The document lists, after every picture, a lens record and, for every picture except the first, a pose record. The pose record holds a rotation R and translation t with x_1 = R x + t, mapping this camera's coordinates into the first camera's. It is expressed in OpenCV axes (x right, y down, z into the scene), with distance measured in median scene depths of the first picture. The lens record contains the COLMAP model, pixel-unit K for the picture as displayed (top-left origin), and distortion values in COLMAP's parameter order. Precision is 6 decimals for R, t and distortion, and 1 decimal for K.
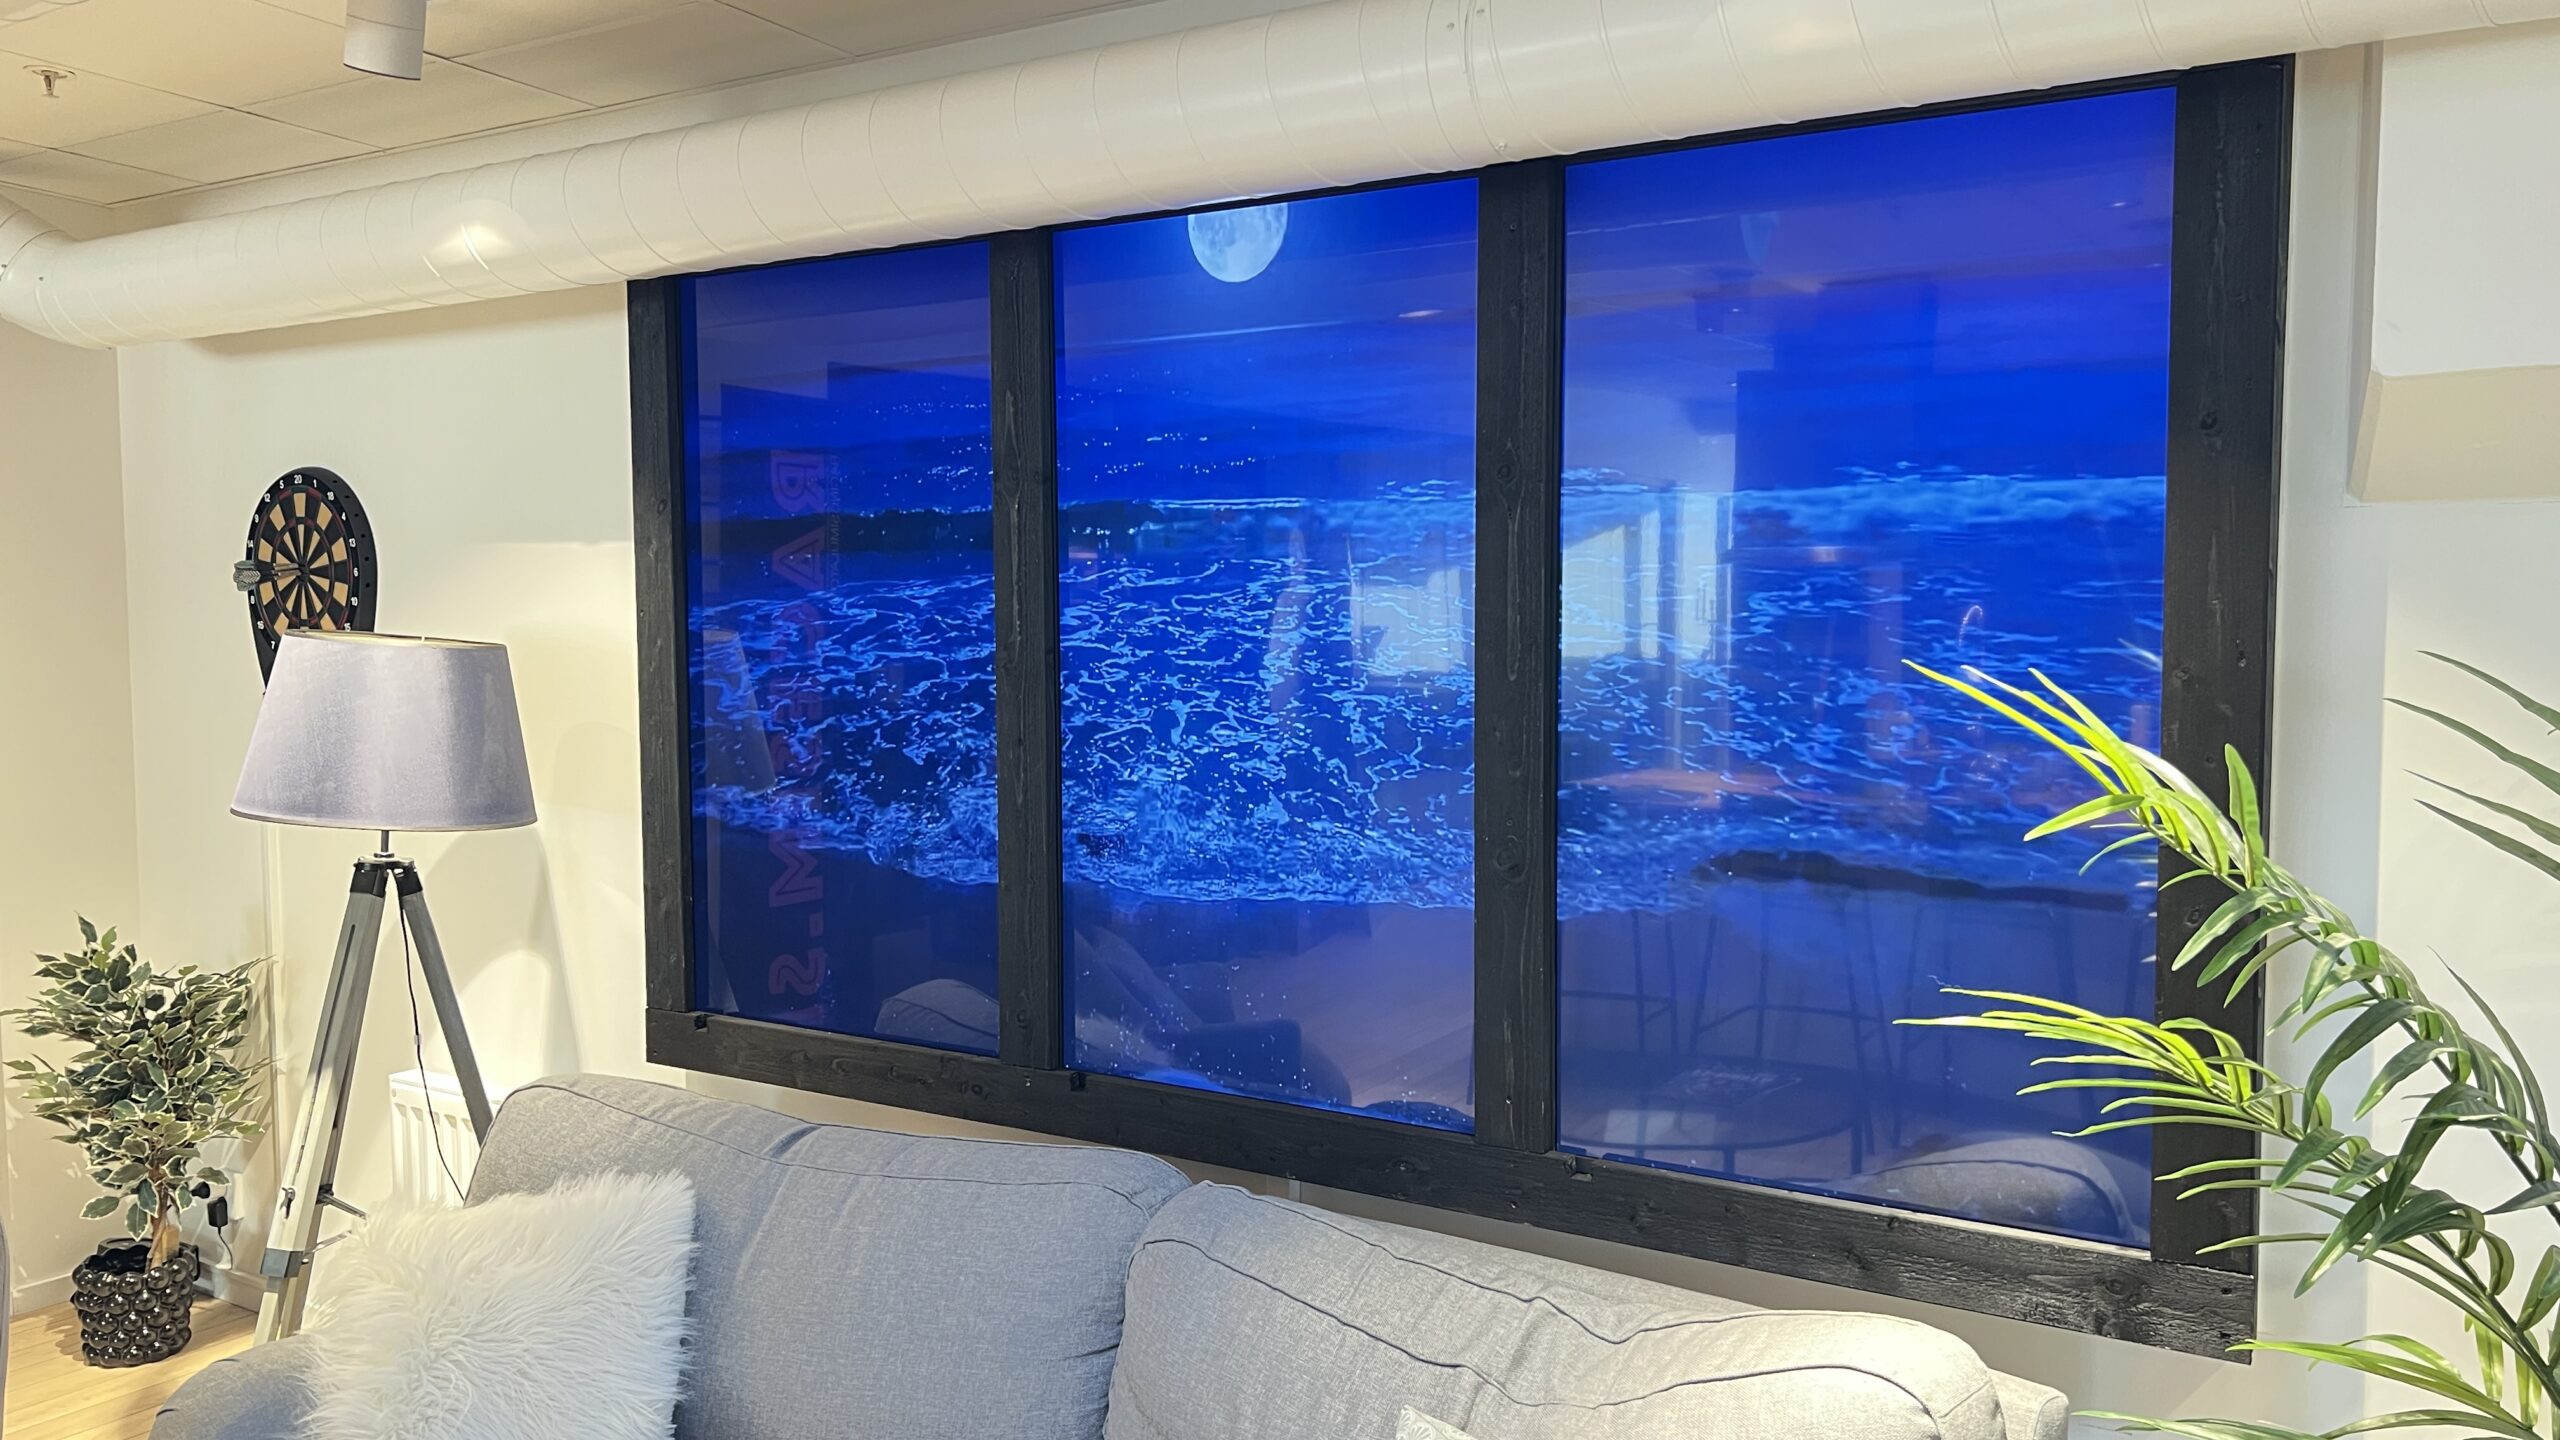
lens RADIAL K [[1801.7, 0, 1280.0], [0, 1801.7, 720.0], [0, 0, 1]] dist [0.003587, -0.004315]
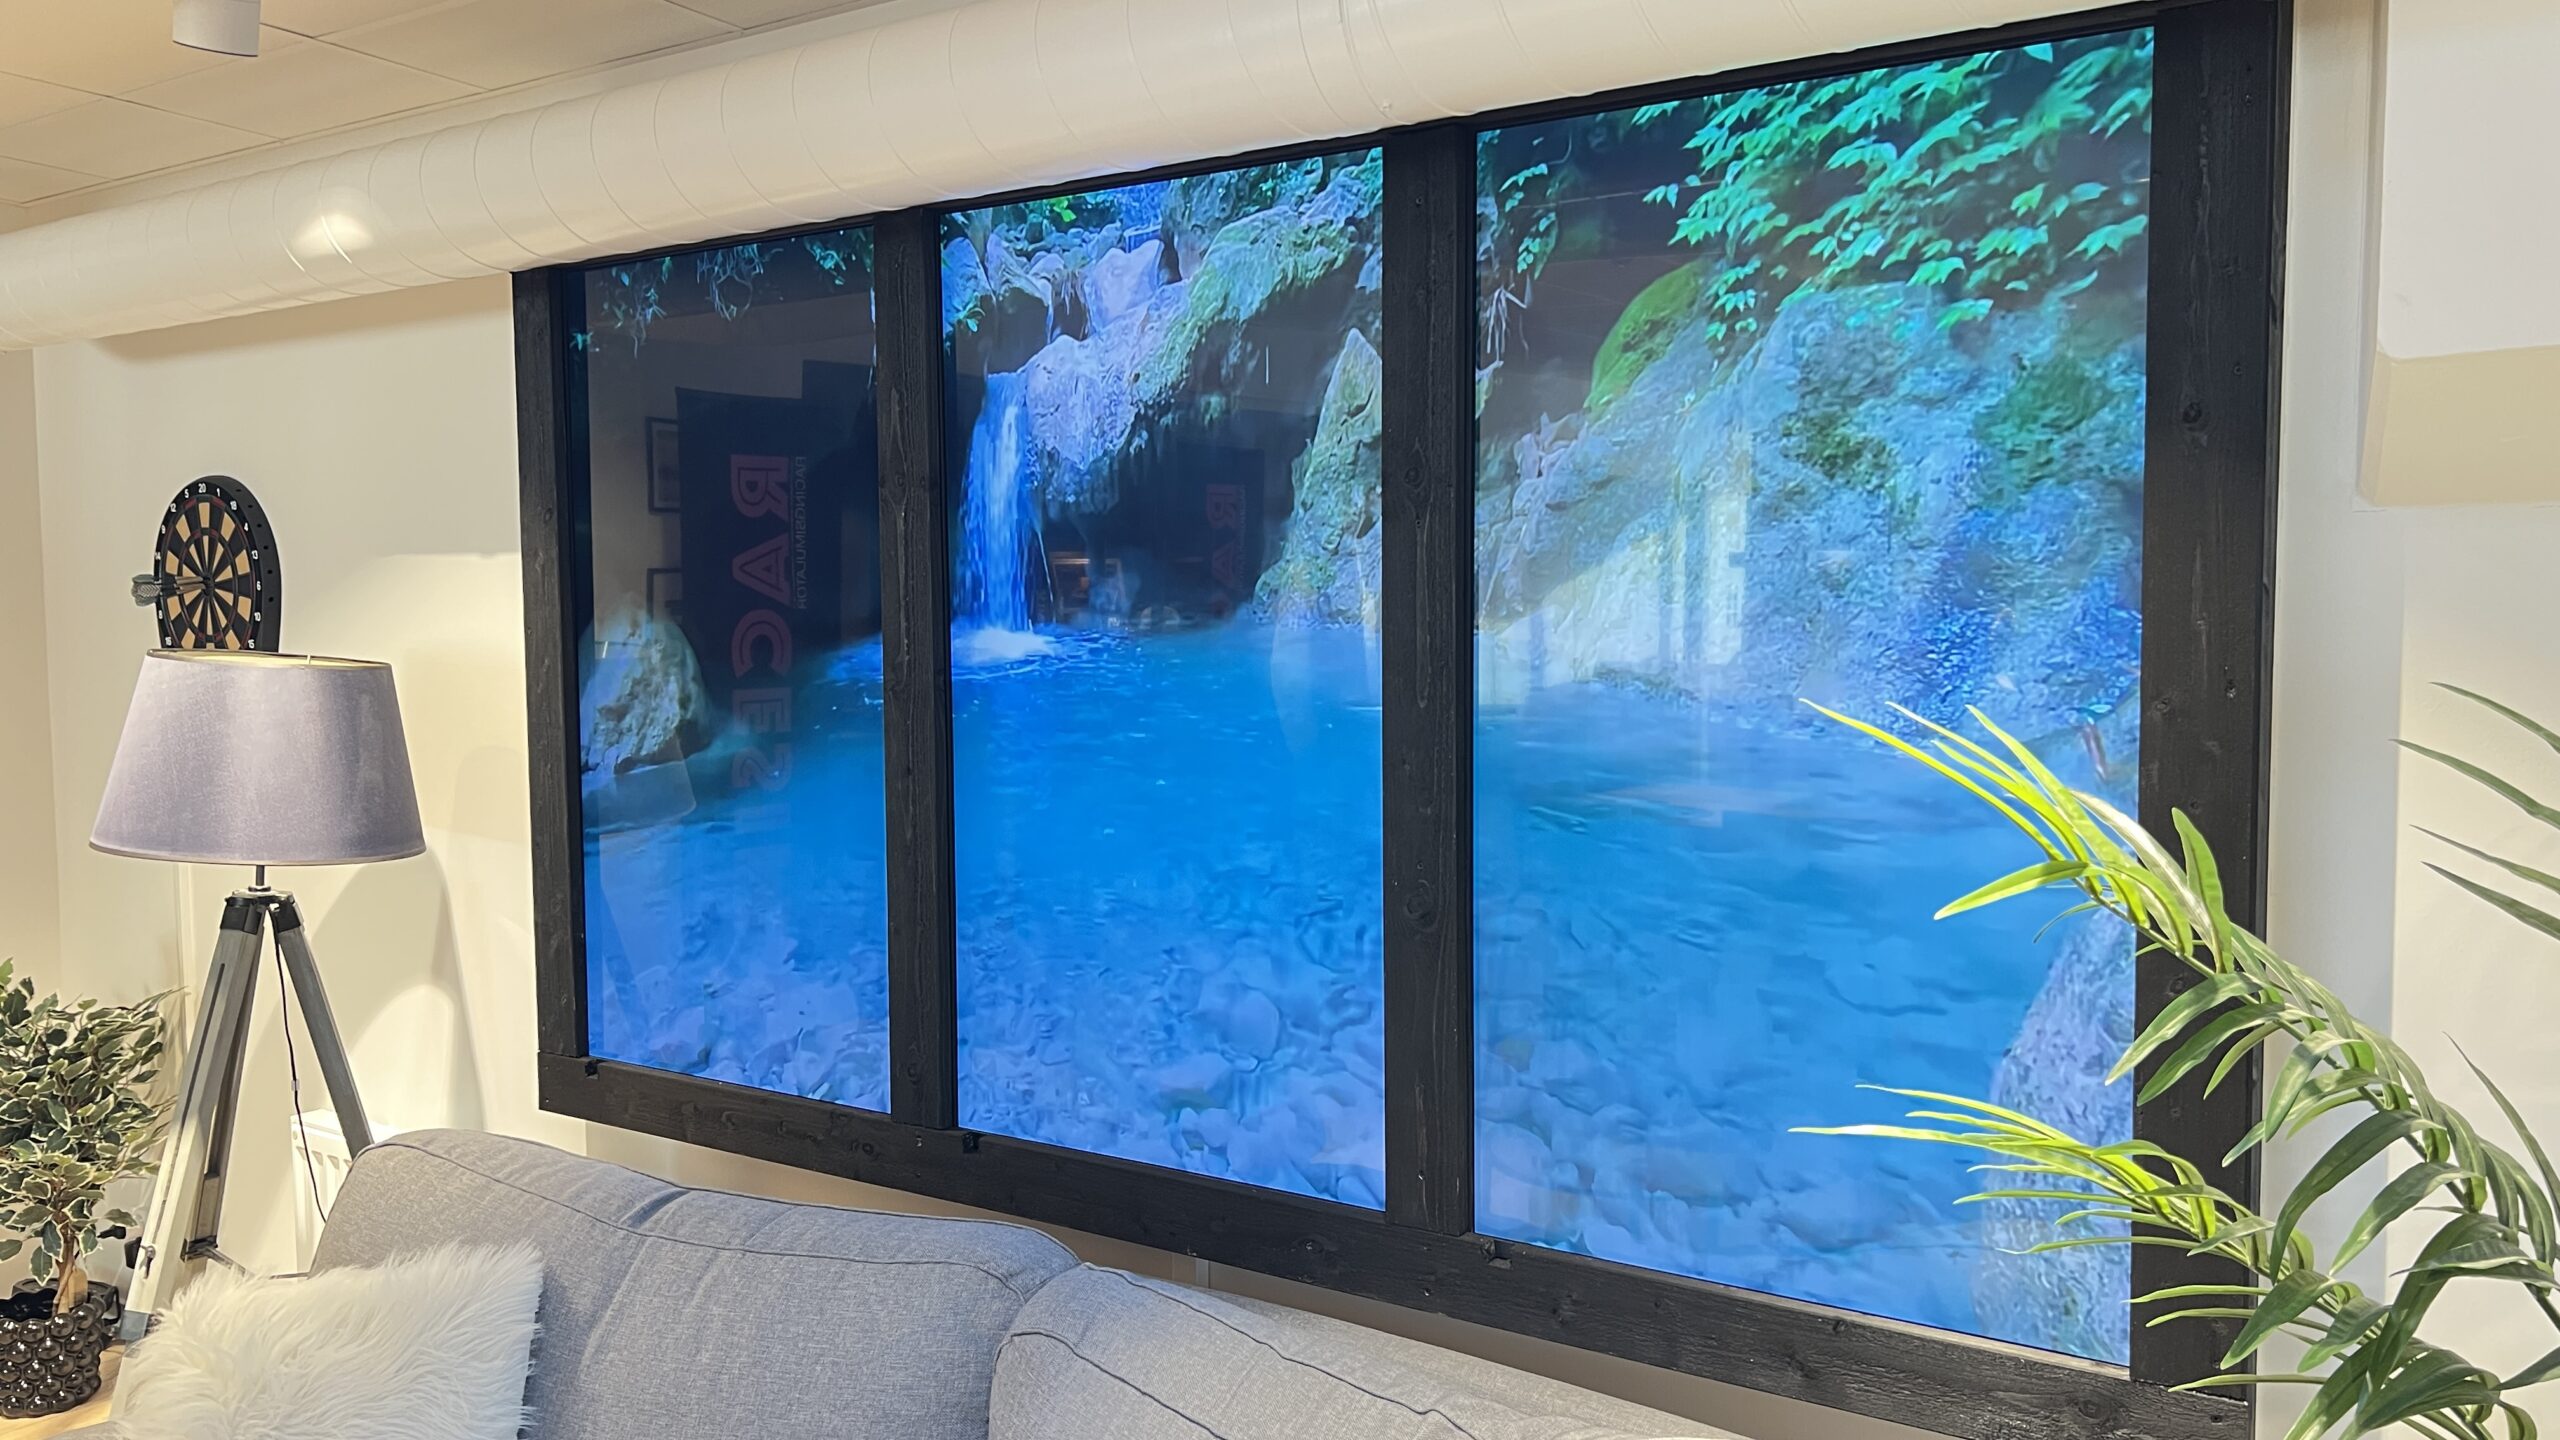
lens RADIAL K [[1811.8, 0, 1280.0], [0, 1811.8, 720.0], [0, 0, 1]] dist [-0.002943, 0.002603]
pose [[0.999583, -0.002200, -0.028788, 0.065409], [0.002202, 0.999998, 0.000015, -0.012478], [0.028787, -0.000079, 0.999586, 0.076434]]
